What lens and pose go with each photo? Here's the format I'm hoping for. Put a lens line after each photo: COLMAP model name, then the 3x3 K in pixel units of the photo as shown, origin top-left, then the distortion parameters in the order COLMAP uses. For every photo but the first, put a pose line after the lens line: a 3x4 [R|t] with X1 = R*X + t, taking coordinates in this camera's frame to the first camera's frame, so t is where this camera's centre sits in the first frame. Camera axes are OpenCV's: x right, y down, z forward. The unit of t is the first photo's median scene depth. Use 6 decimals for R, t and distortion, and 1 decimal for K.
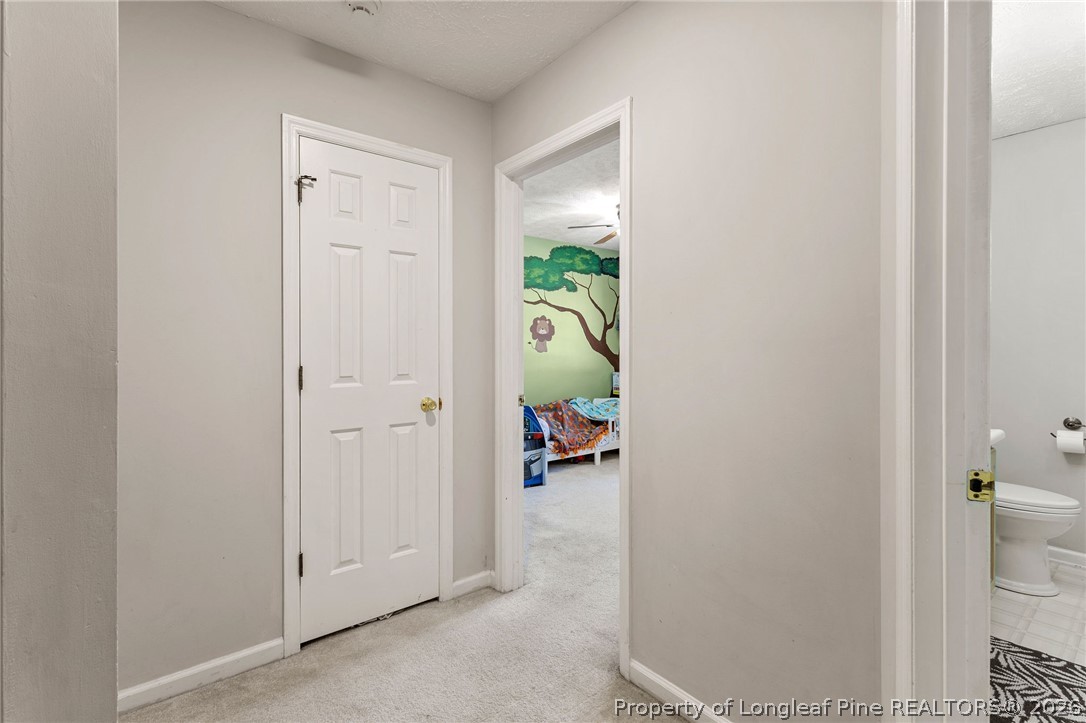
lens RADIAL K [[504.5, 0, 549.0], [0, 504.5, 352.5], [0, 0, 1]] dist [0.010120, -0.002969]
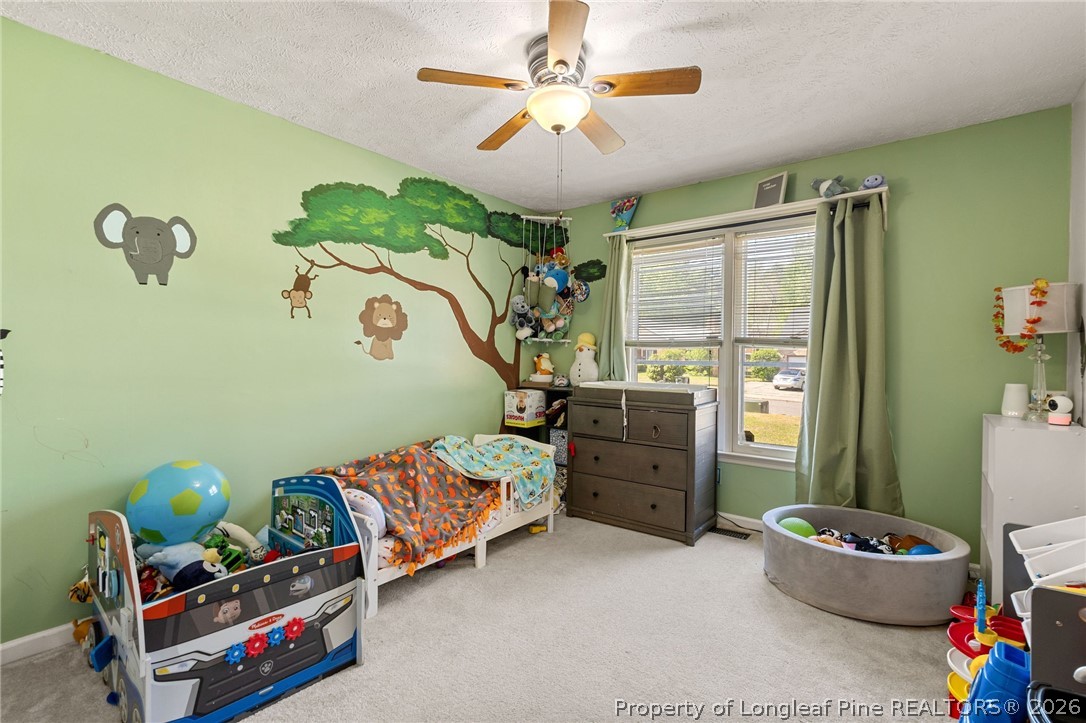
lens RADIAL K [[504.5, 0, 545.4], [0, 504.5, 356.6], [0, 0, 1]] dist [0.010120, -0.002969]
pose [[0.973810, 0.008643, 0.227197, 0.034860], [-0.007865, 0.999960, -0.004328, -0.002782], [-0.227226, 0.002428, 0.973839, 0.412159]]
